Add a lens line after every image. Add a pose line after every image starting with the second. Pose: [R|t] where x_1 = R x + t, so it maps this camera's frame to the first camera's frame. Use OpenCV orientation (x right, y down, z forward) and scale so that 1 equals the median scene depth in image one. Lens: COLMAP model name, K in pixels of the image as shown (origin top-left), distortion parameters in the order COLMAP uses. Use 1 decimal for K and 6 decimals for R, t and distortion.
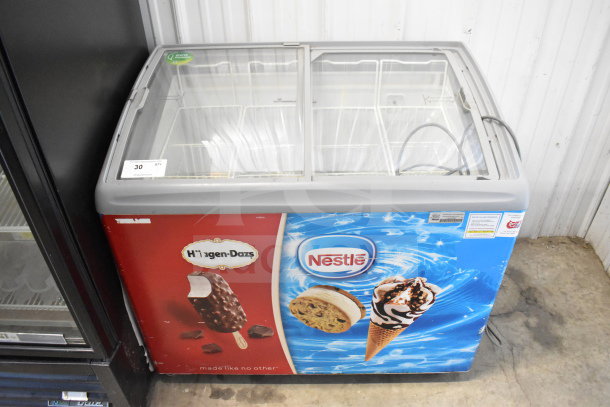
lens RADIAL K [[471.9, 0, 303.9], [0, 471.9, 202.9], [0, 0, 1]] dist [-0.096299, 0.012595]
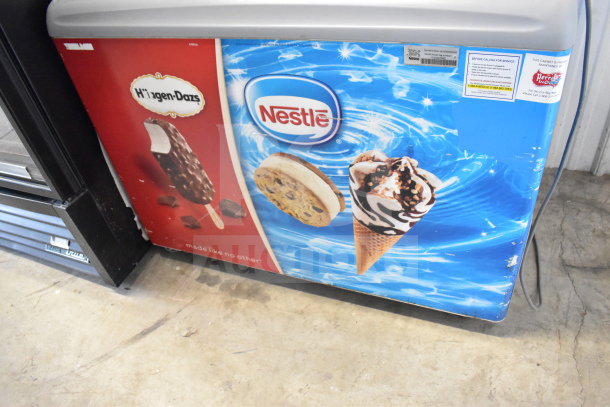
lens RADIAL K [[471.9, 0, 304.9], [0, 471.9, 203.2], [0, 0, 1]] dist [-0.096299, 0.012595]
pose [[0.923929, 0.162303, -0.346430, 0.340376], [-0.123836, 0.983673, 0.130582, 0.144849], [0.361968, -0.077748, 0.928943, 0.269822]]
